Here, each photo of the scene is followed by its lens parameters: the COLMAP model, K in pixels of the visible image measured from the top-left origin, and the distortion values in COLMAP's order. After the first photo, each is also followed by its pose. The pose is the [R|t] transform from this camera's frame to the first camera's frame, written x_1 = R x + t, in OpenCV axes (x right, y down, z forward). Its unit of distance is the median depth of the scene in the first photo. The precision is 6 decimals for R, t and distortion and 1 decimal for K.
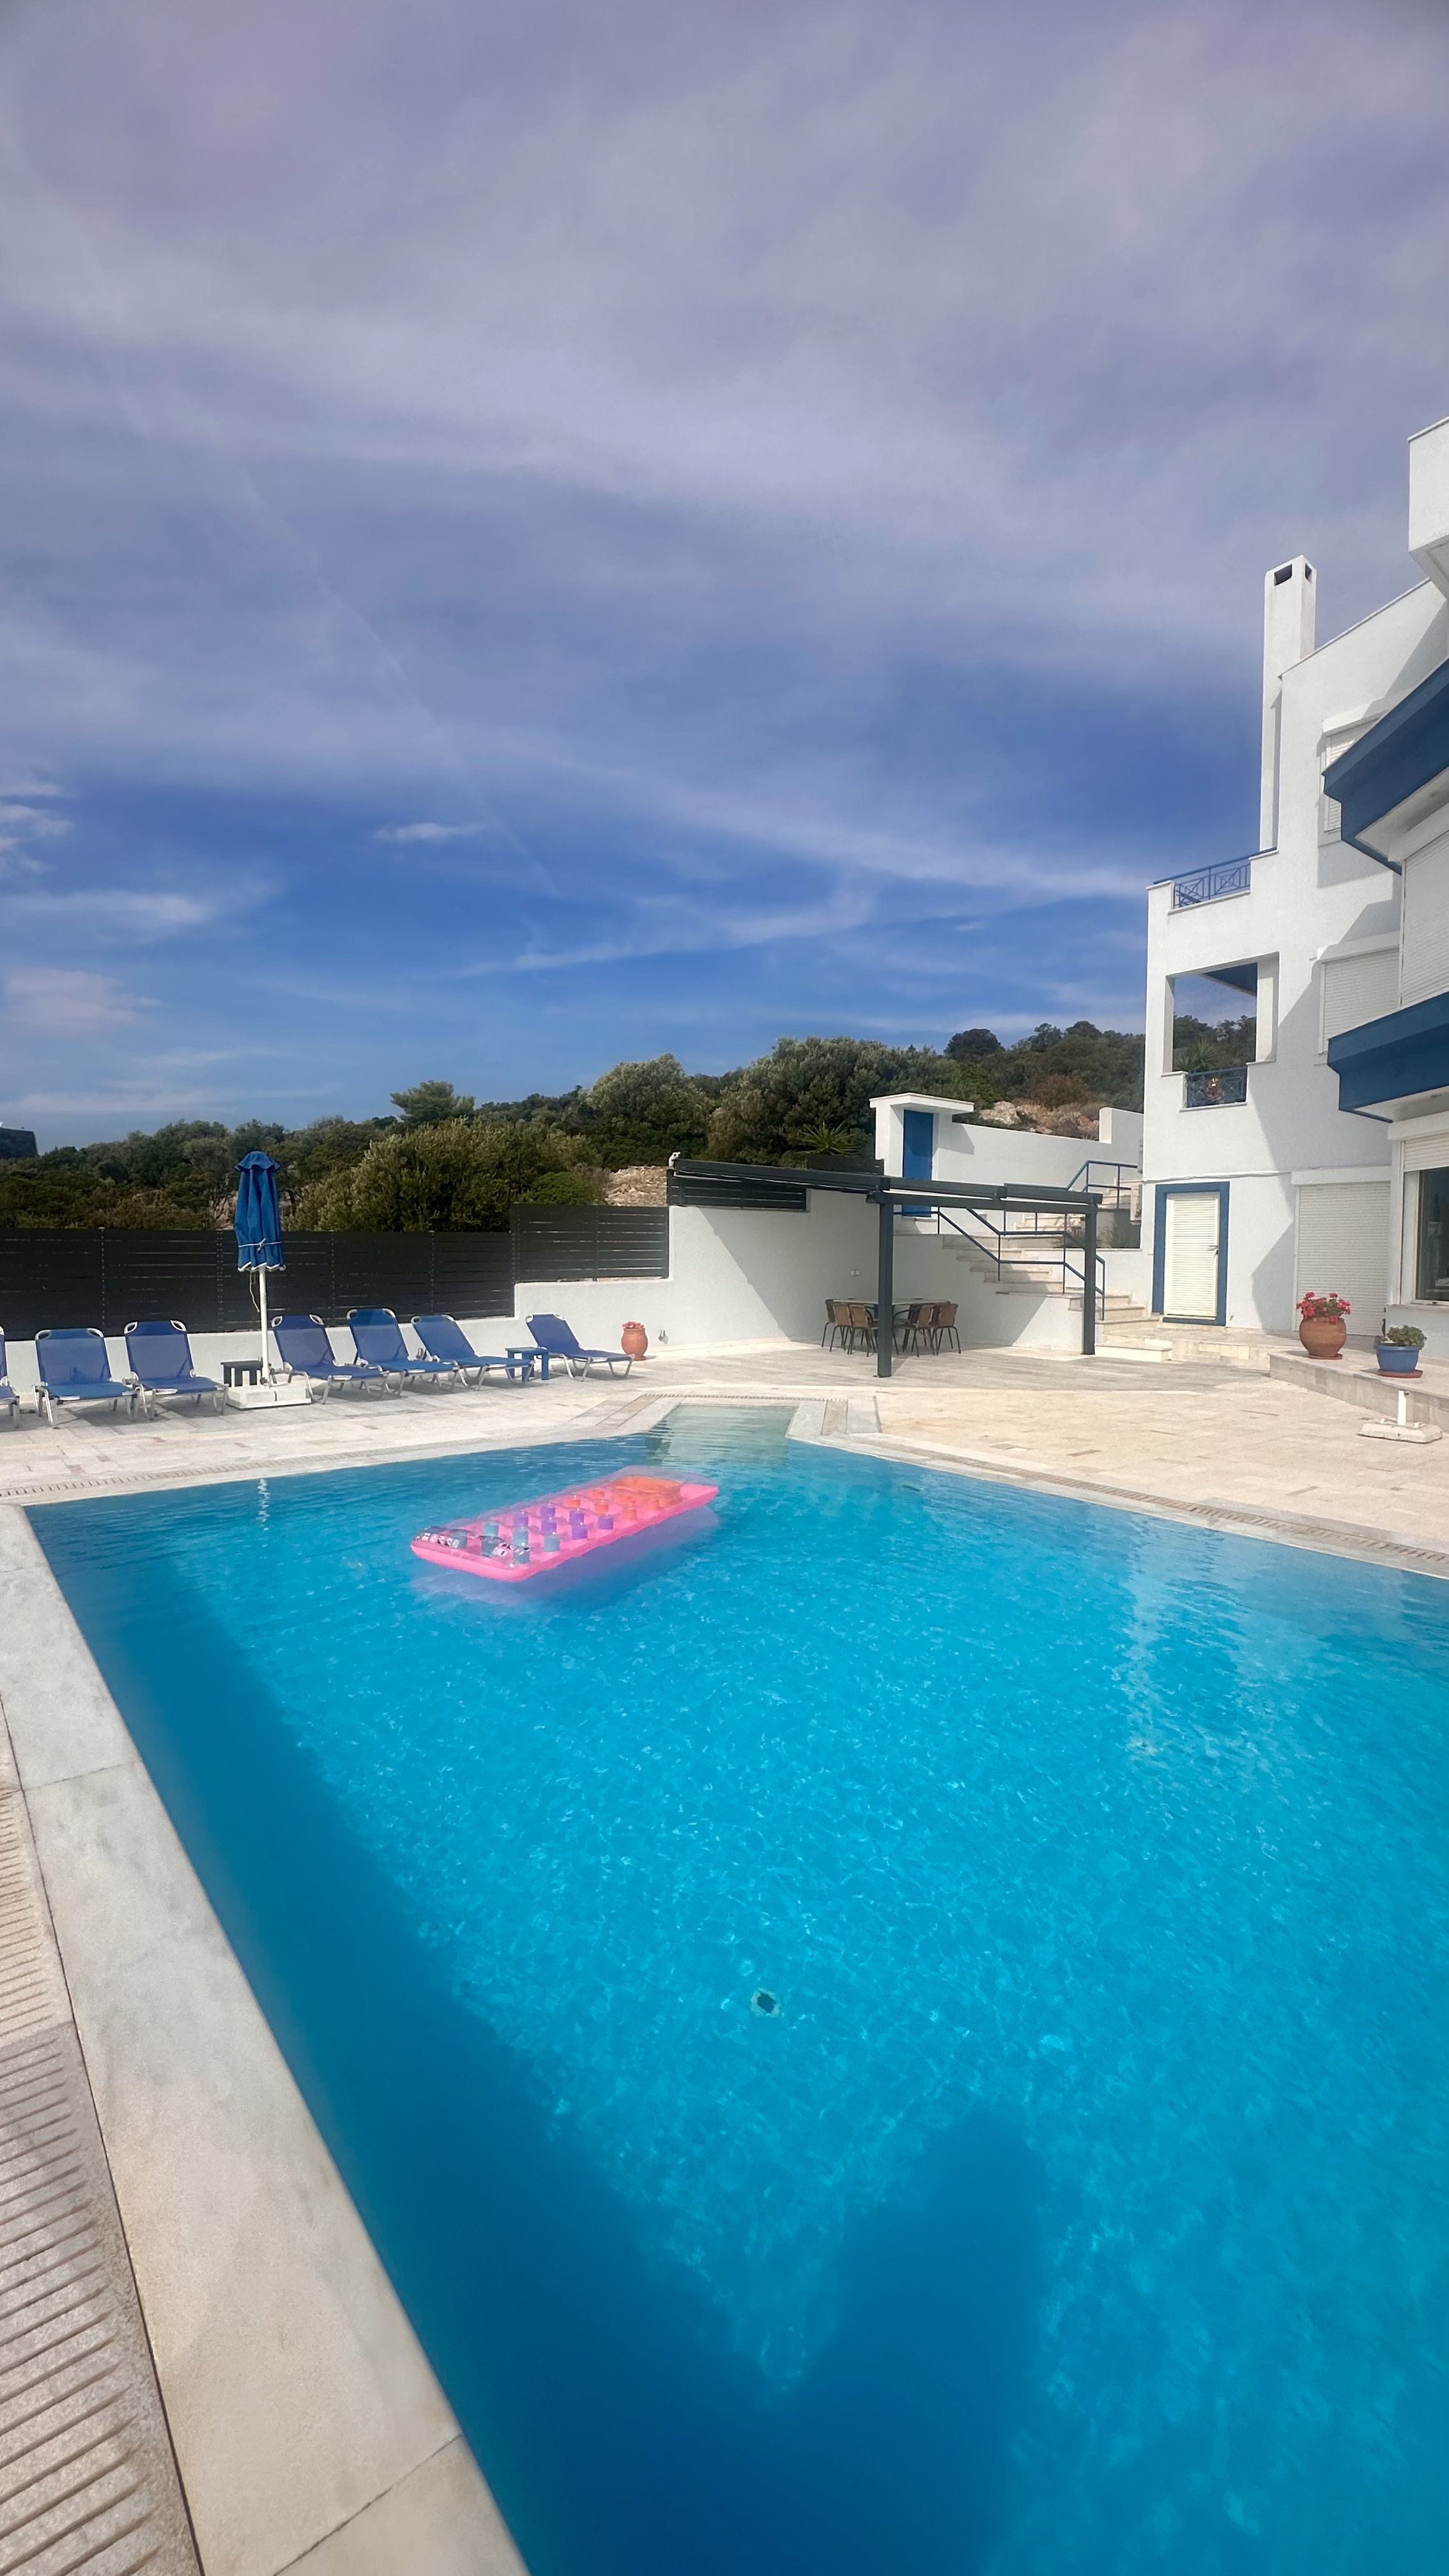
lens RADIAL K [[1027.2, 0, 723.2], [0, 1027.2, 1334.2], [0, 0, 1]] dist [-0.001636, 0.001226]
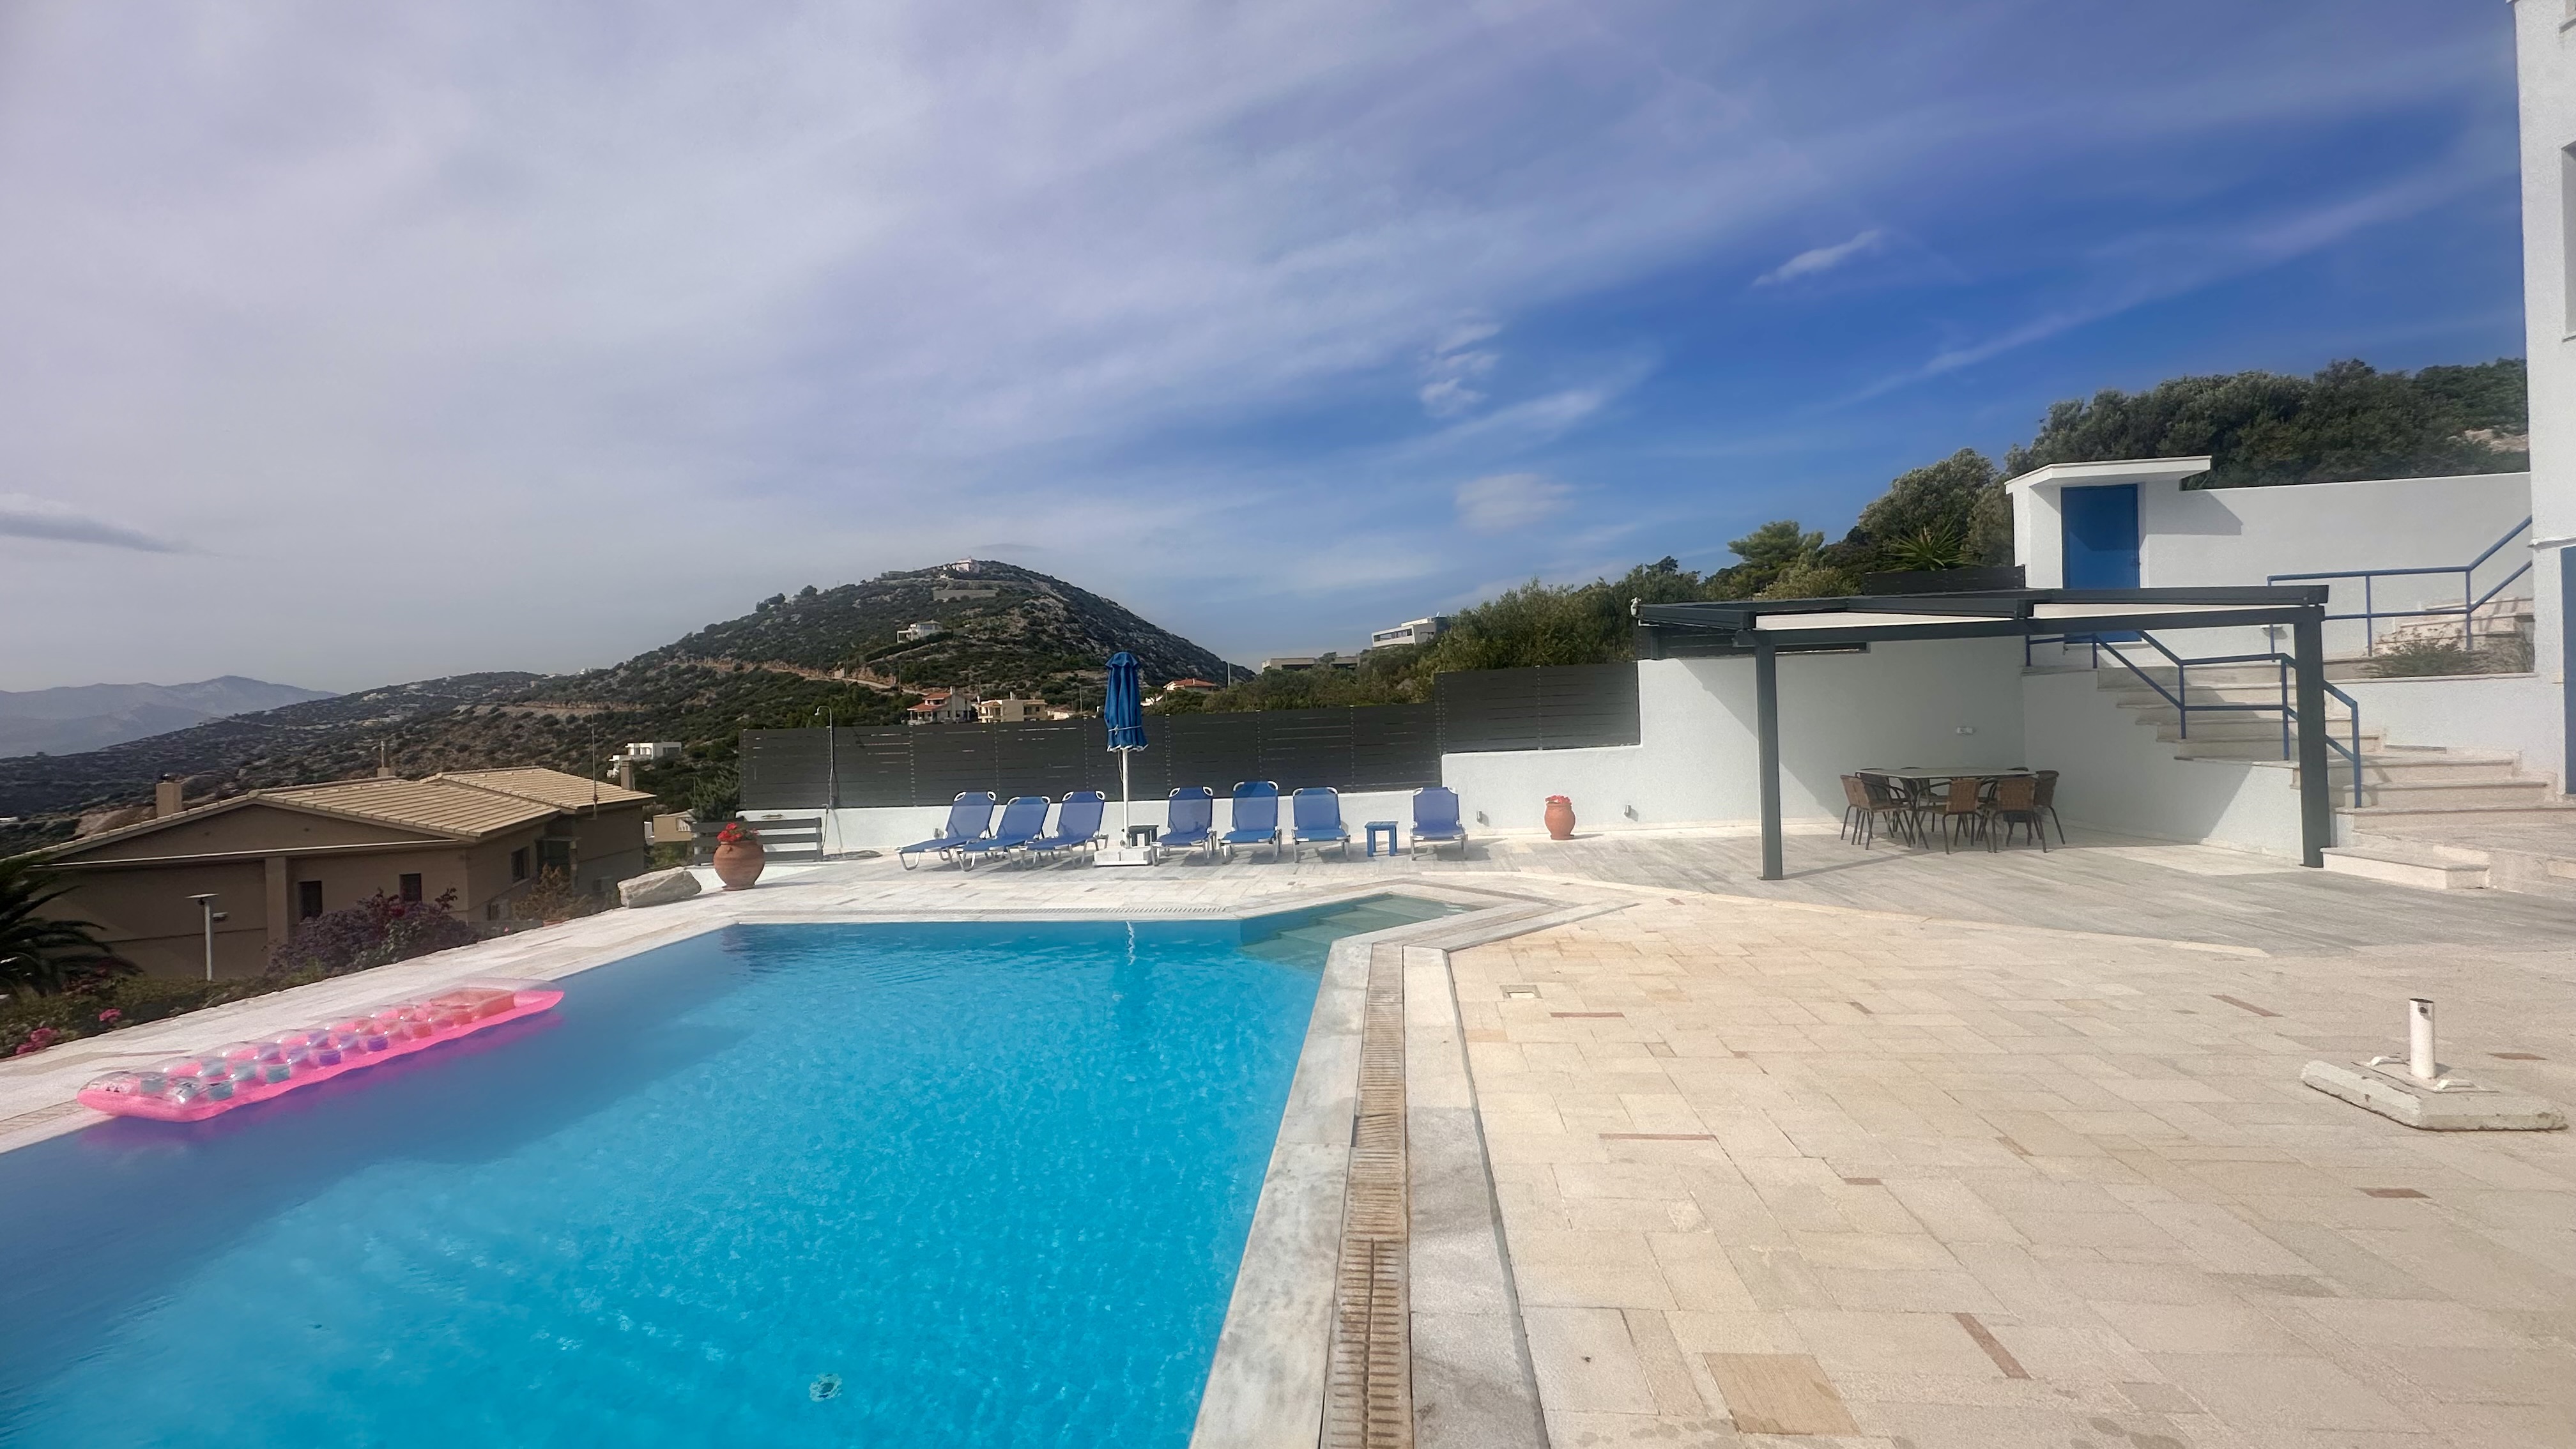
lens RADIAL K [[1027.2, 0, 1294.4], [0, 1027.2, 738.9], [0, 0, 1]] dist [-0.001636, 0.001226]
pose [[0.712741, -0.019749, -0.701149, 0.289322], [-0.014164, 0.998994, -0.042537, -0.015334], [0.701284, 0.040249, 0.711745, 0.159944]]
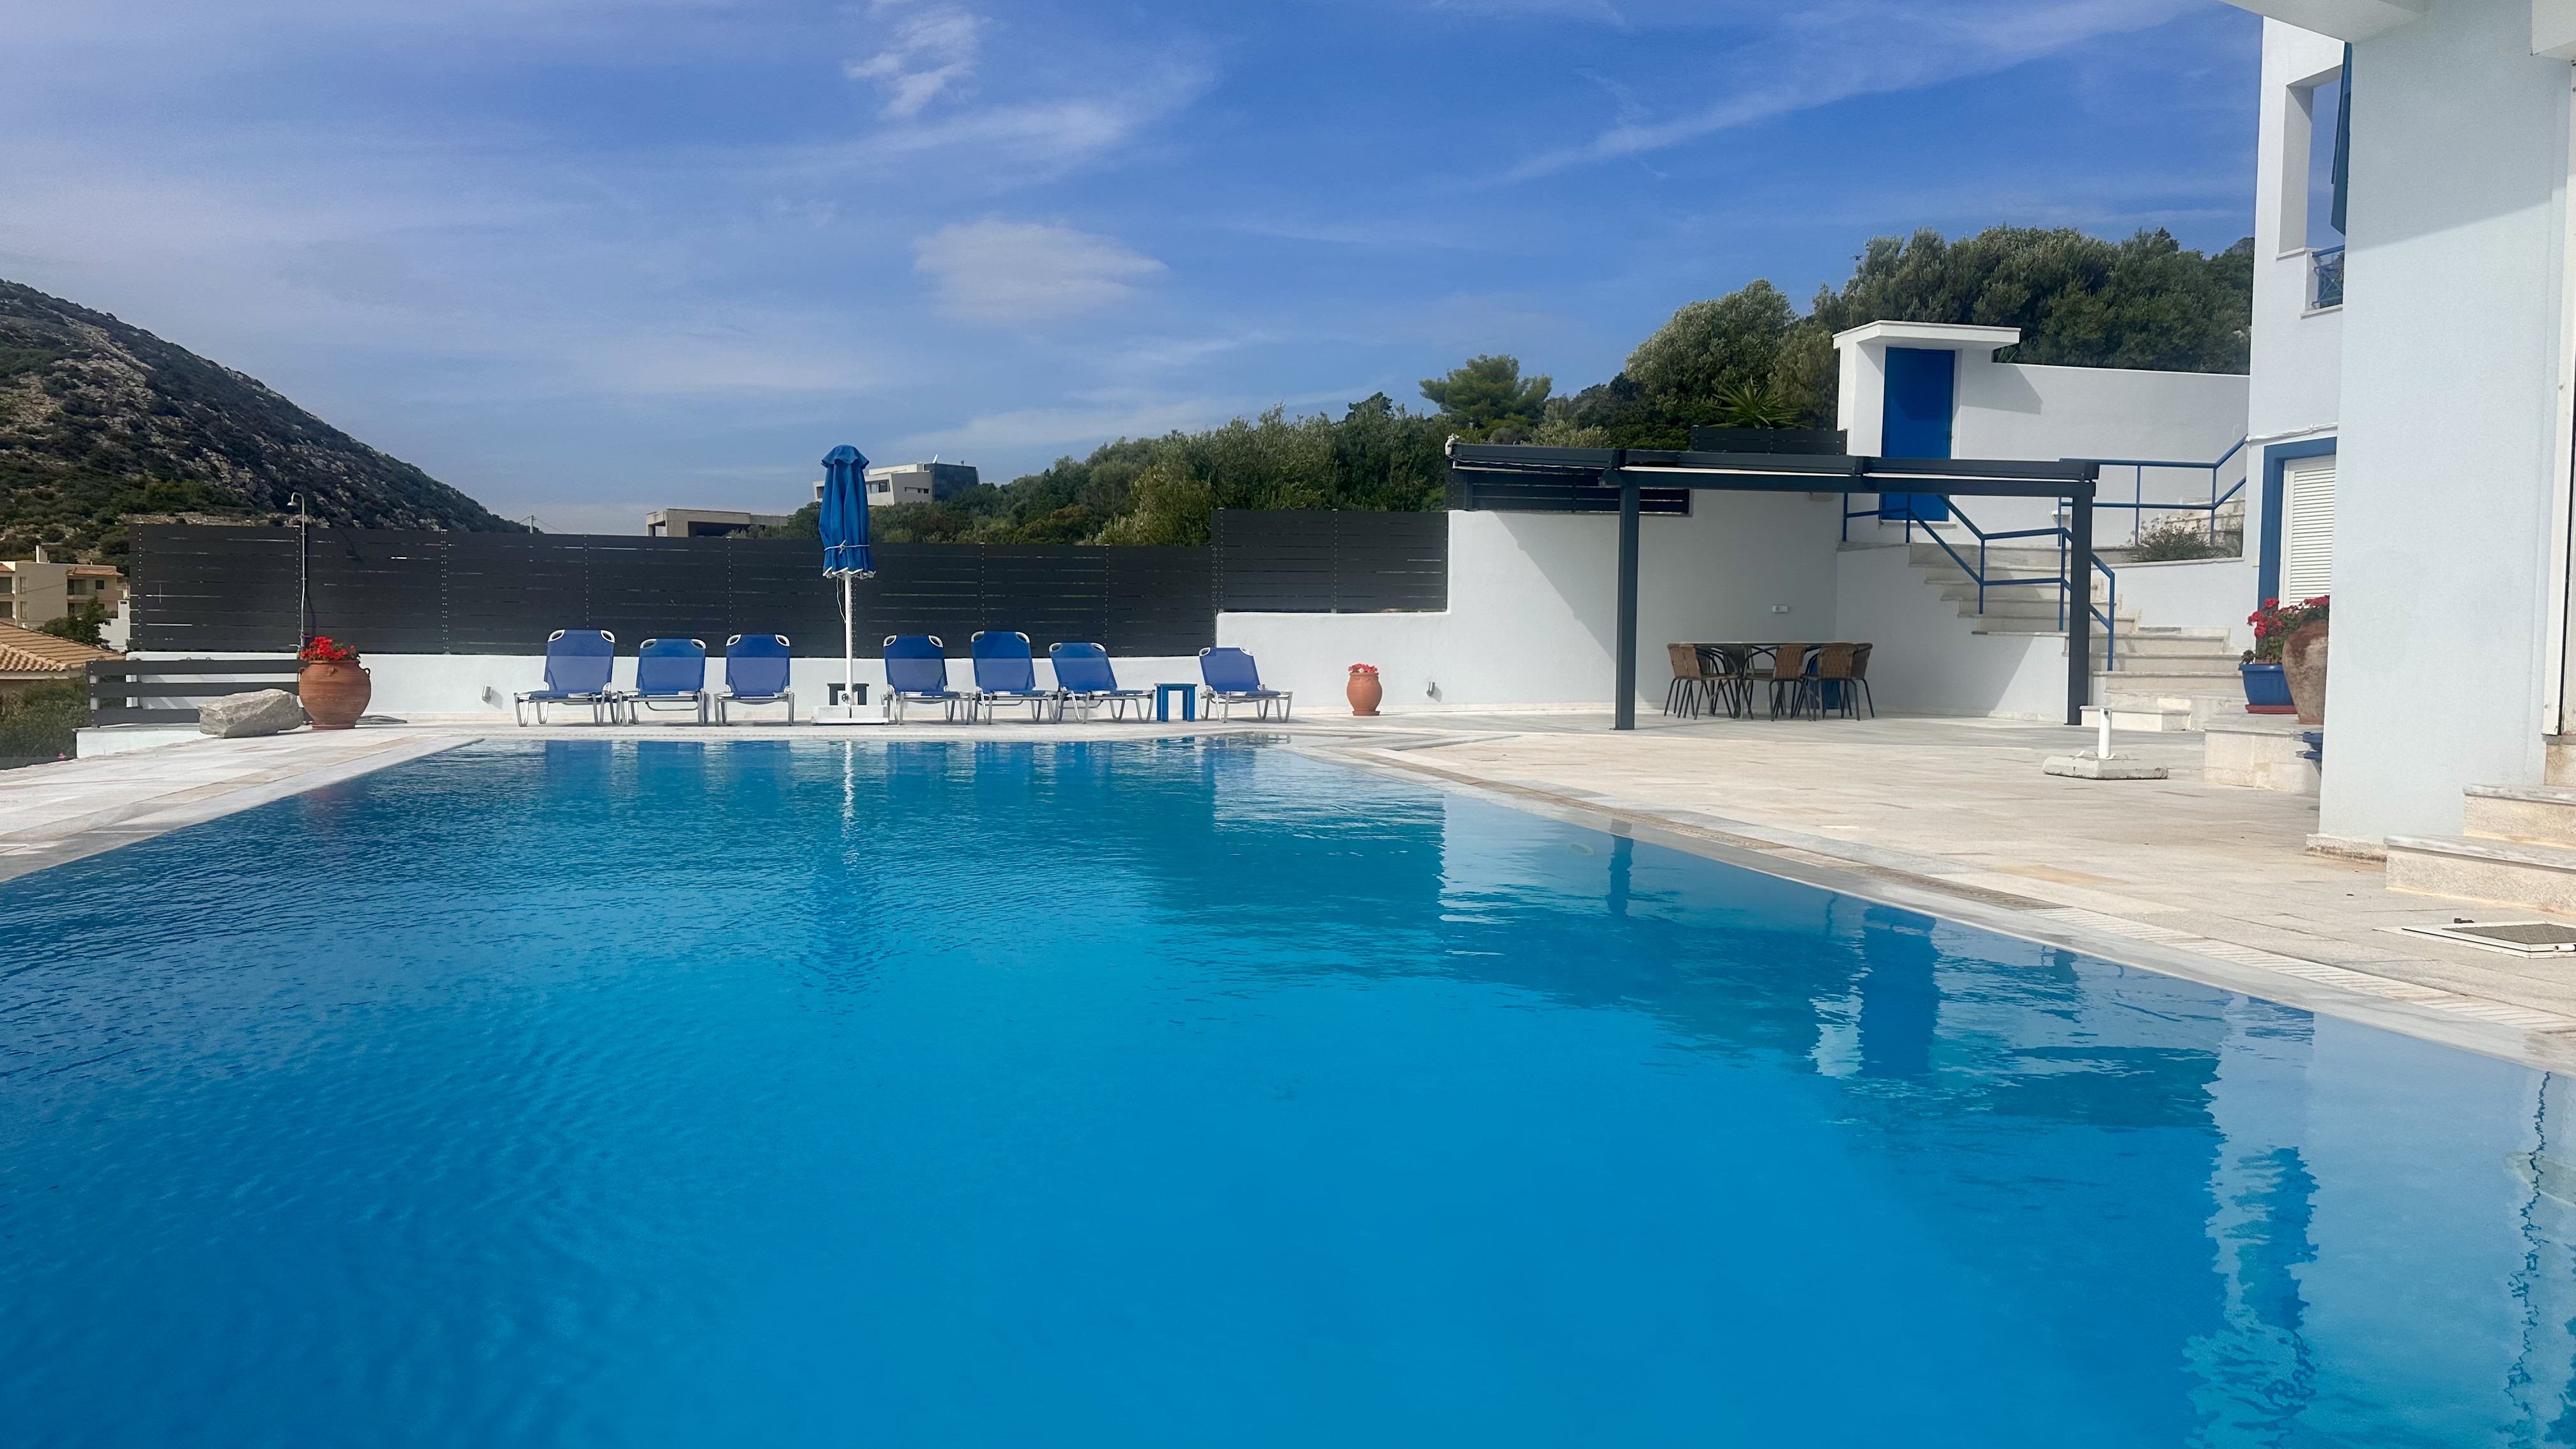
lens RADIAL K [[1788.4, 0, 1280.1], [0, 1788.4, 774.2], [0, 0, 1]] dist [0.050322, -0.036023]
pose [[0.908943, 0.030813, -0.415780, 0.305921], [-0.034717, 0.999396, -0.001830, 0.055838], [0.415472, 0.016097, 0.909463, -0.148684]]
